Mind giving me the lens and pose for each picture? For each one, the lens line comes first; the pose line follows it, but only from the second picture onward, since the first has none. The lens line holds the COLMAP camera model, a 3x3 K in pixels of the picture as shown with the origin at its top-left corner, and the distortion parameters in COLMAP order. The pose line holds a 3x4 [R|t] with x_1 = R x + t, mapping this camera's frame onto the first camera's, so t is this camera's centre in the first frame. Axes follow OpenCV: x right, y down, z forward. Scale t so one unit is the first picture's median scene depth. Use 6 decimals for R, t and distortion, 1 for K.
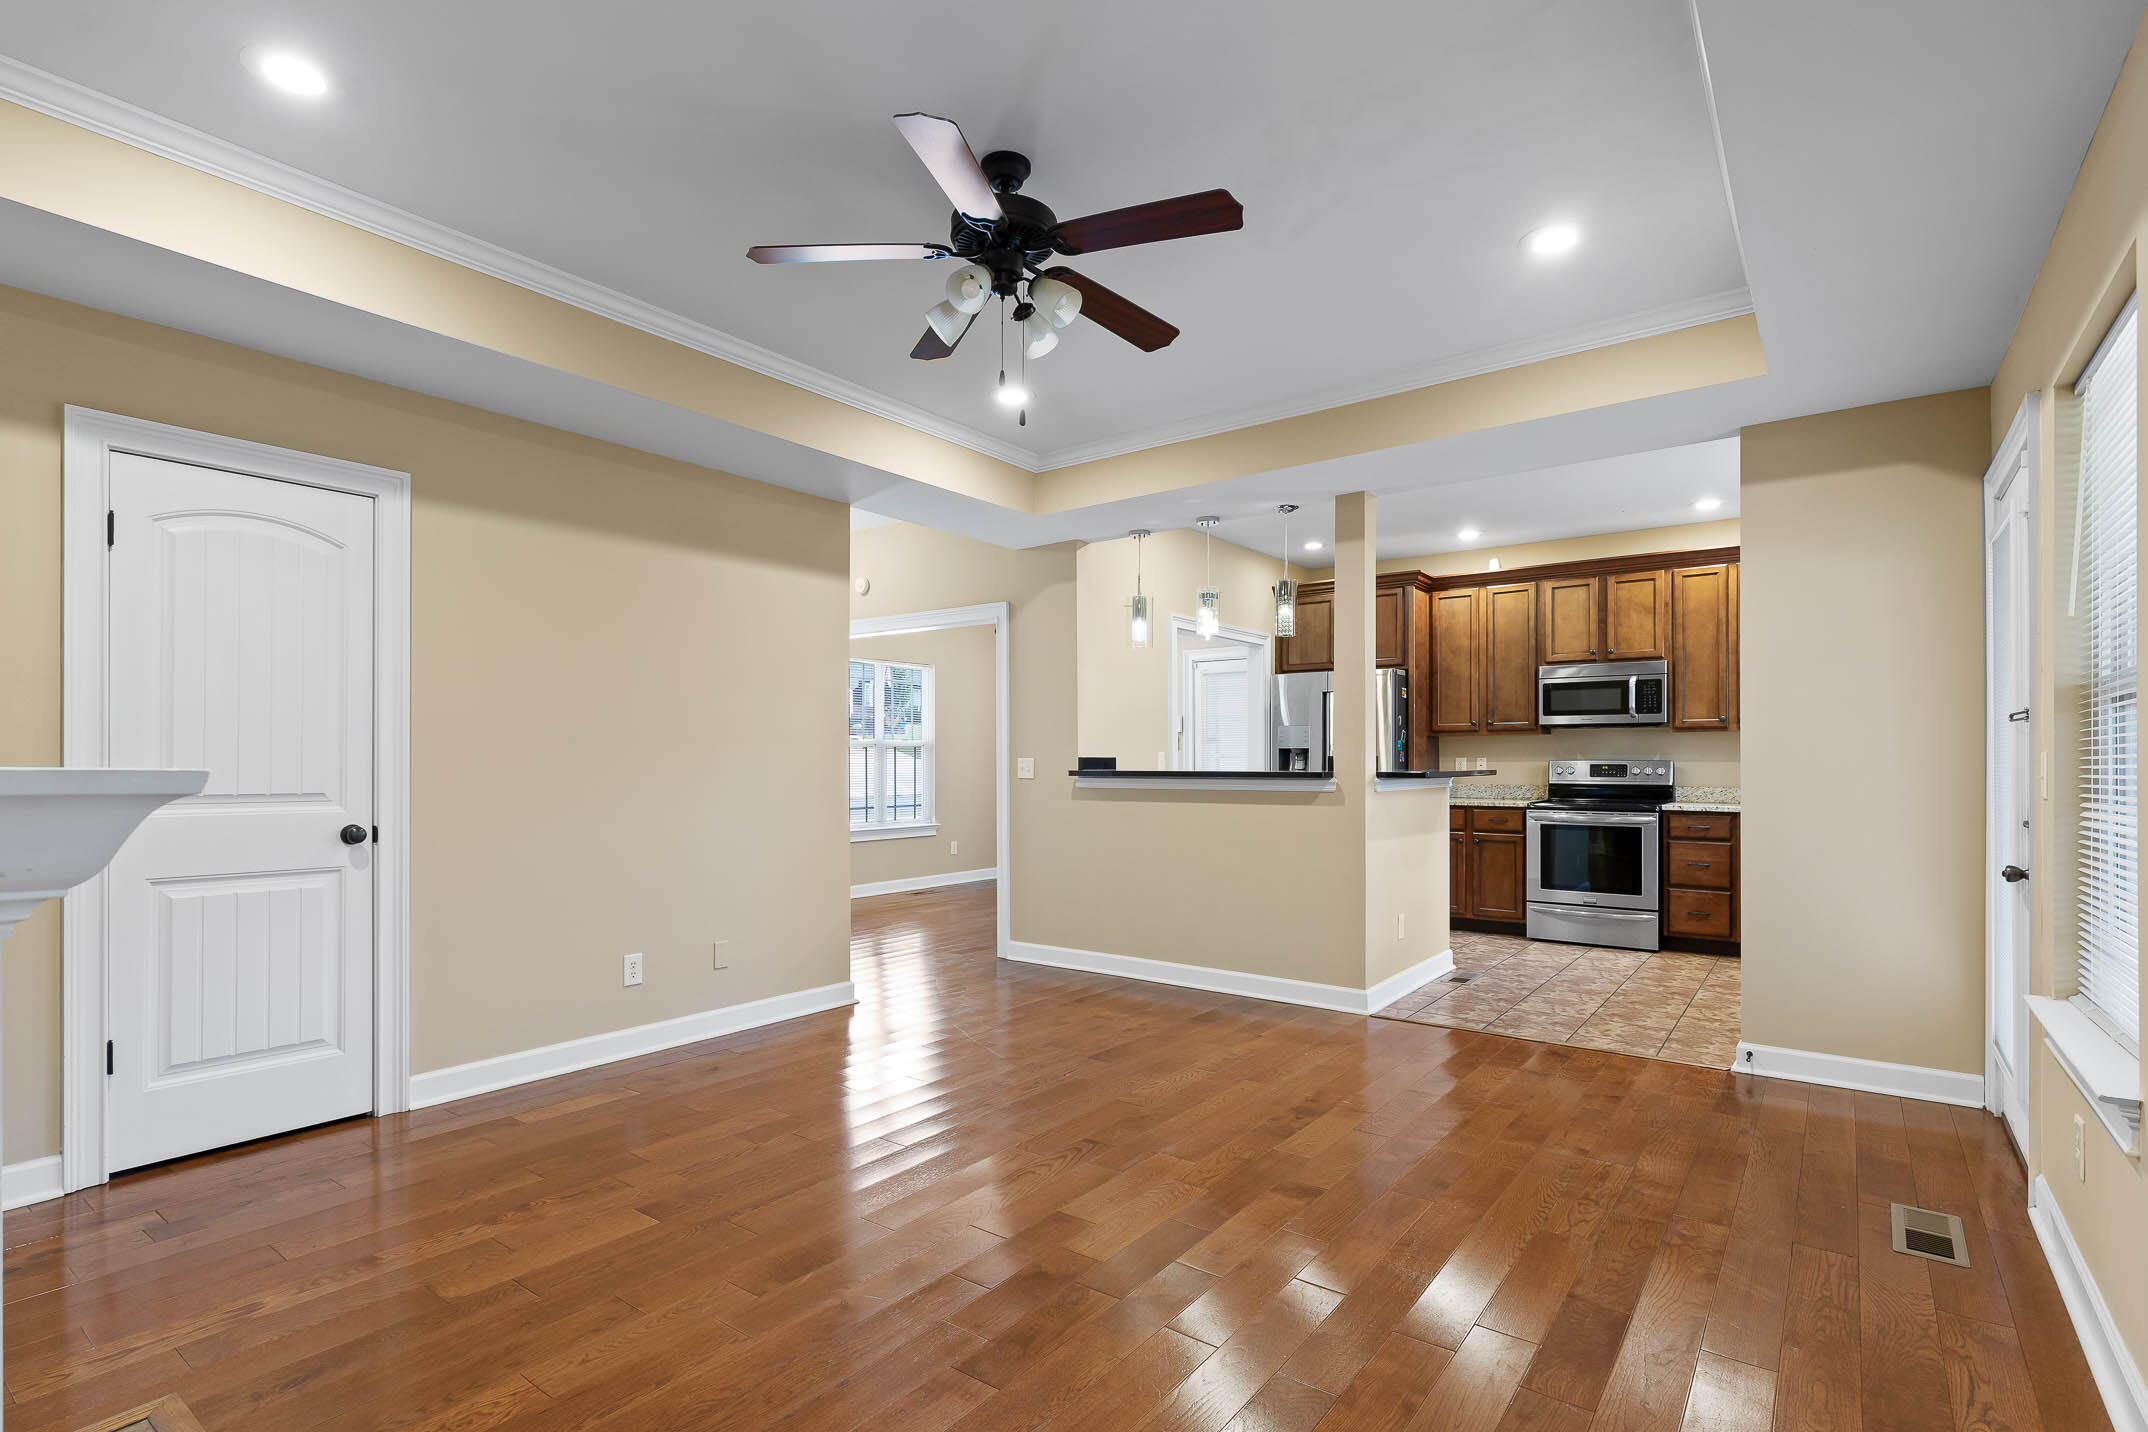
lens RADIAL K [[1035.6, 0, 1066.3], [0, 1035.6, 761.2], [0, 0, 1]] dist [0.000655, 0.000046]
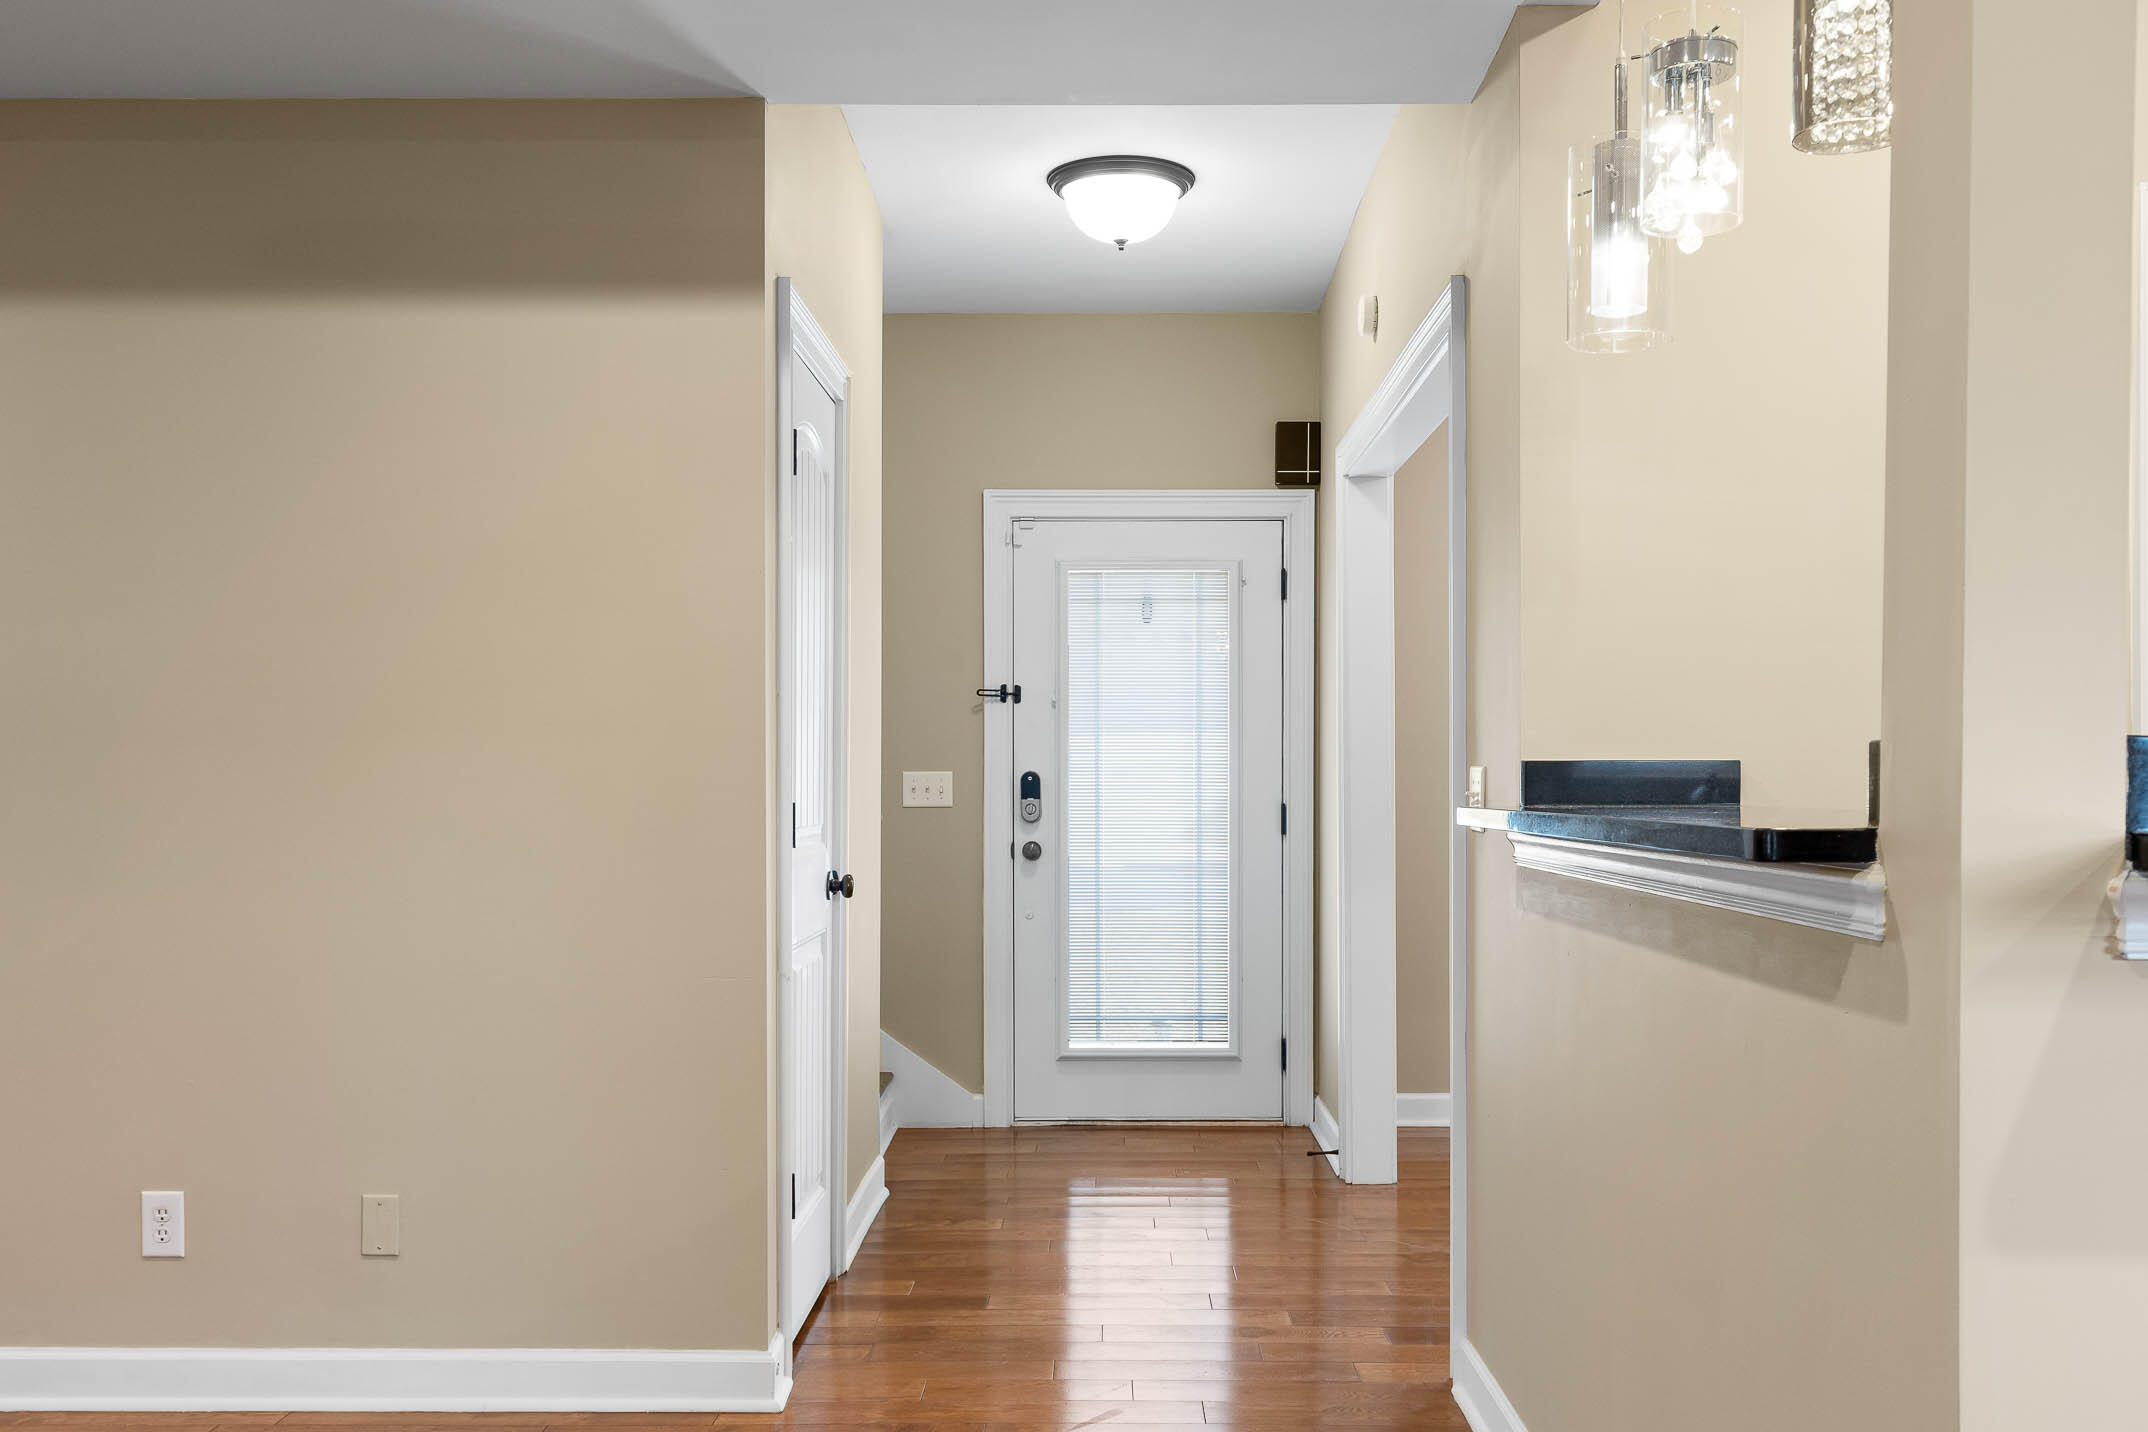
lens RADIAL K [[1940.9, 0, 1074.9], [0, 1940.9, 805.0], [0, 0, 1]] dist [0.041563, -0.078319]
pose [[0.594271, 0.009144, -0.804213, 0.321511], [0.000319, 0.999933, 0.011605, 0.001447], [0.804265, -0.007153, 0.594228, 0.490649]]
